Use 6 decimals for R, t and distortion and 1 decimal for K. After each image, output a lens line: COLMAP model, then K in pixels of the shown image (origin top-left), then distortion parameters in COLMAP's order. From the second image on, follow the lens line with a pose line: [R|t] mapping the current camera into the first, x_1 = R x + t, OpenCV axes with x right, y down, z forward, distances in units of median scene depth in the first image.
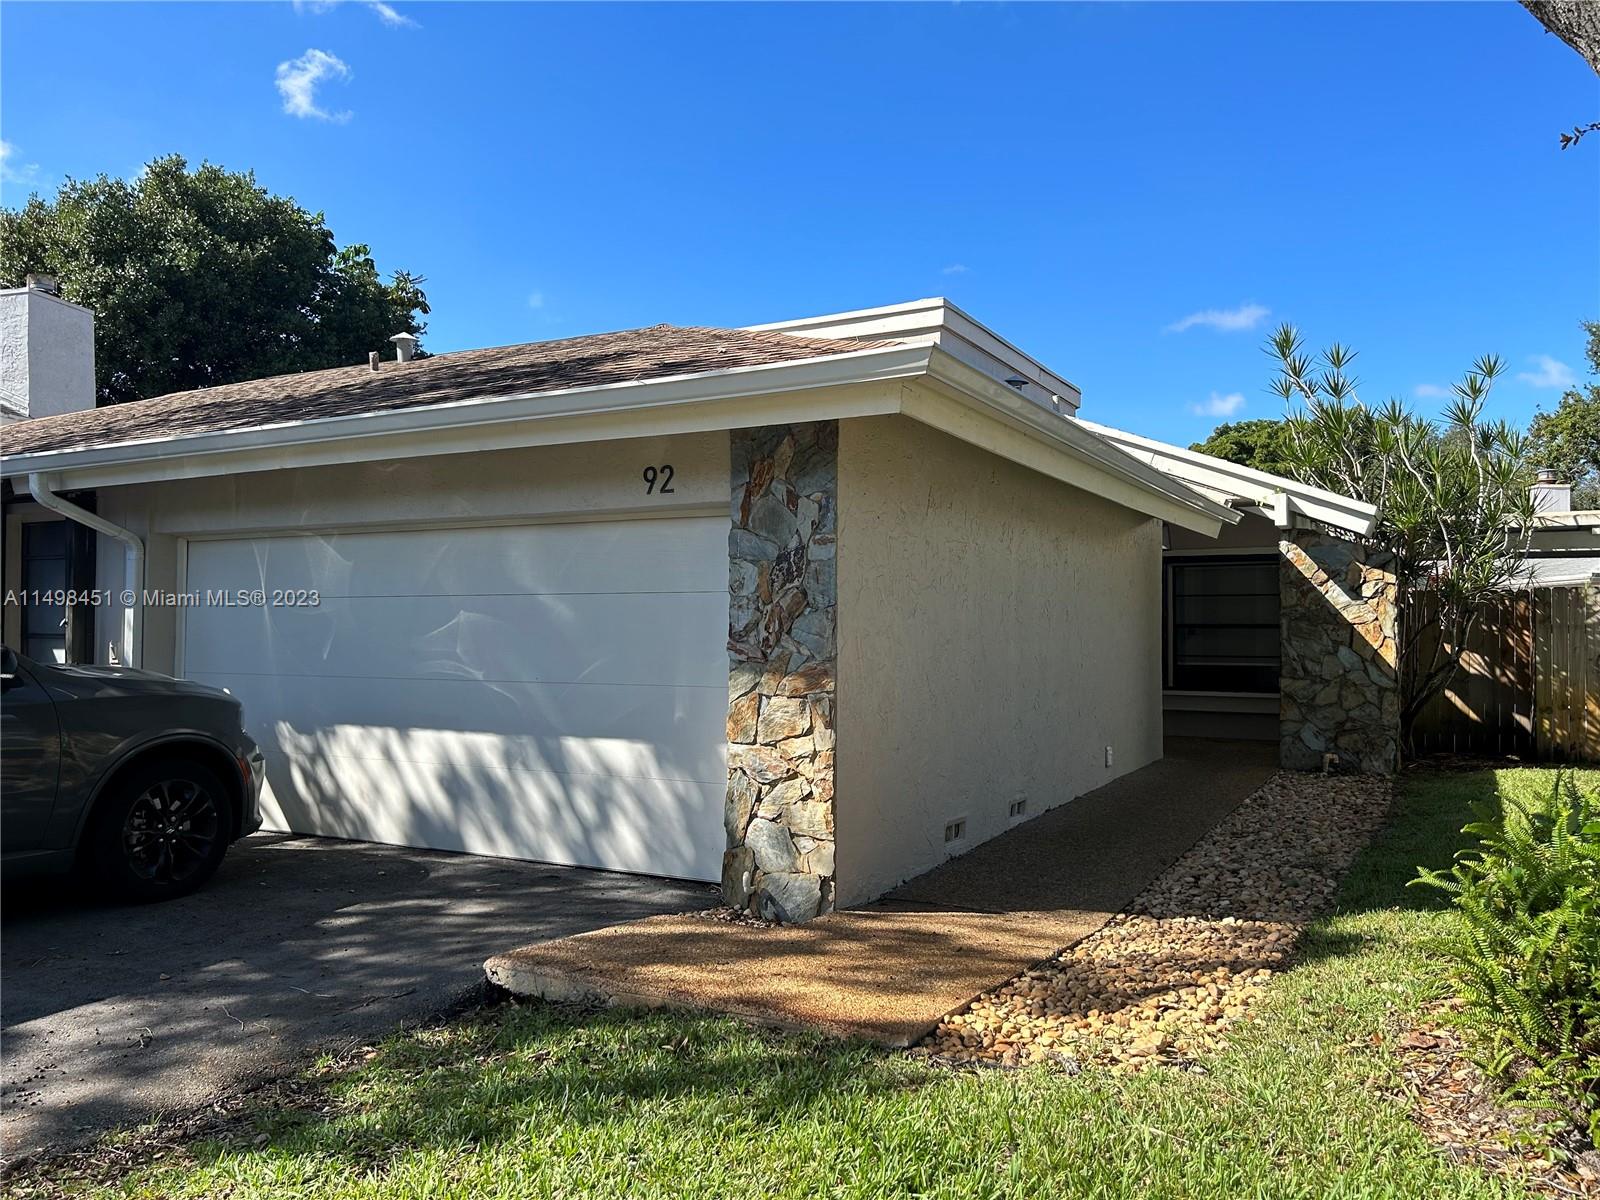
lens RADIAL K [[1197.5, 0, 795.4], [0, 1197.5, 603.8], [0, 0, 1]] dist [0.038187, -0.025148]
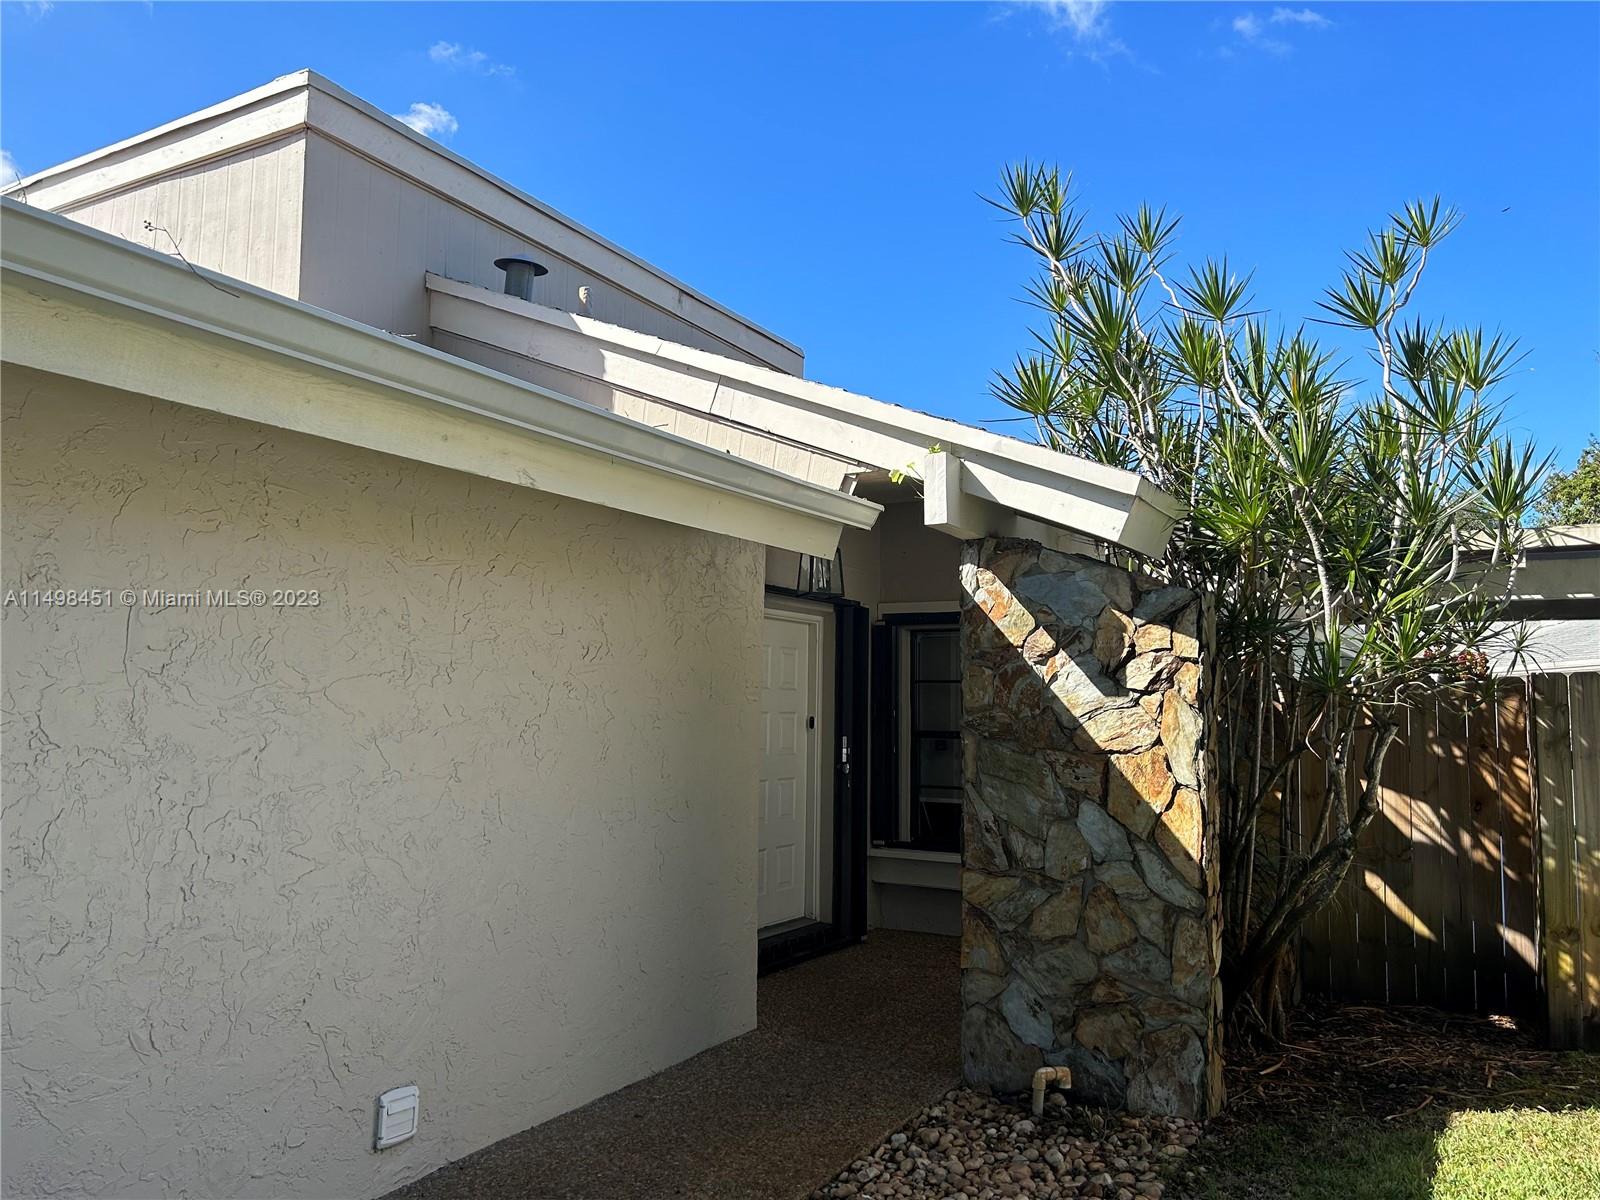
lens RADIAL K [[1197.5, 0, 801.2], [0, 1197.5, 598.0], [0, 0, 1]] dist [0.038187, -0.025148]
pose [[0.999917, 0.006674, -0.011051, 0.353410], [-0.007420, 0.997595, -0.068915, -0.007907], [0.010565, 0.068991, 0.997561, 0.559551]]
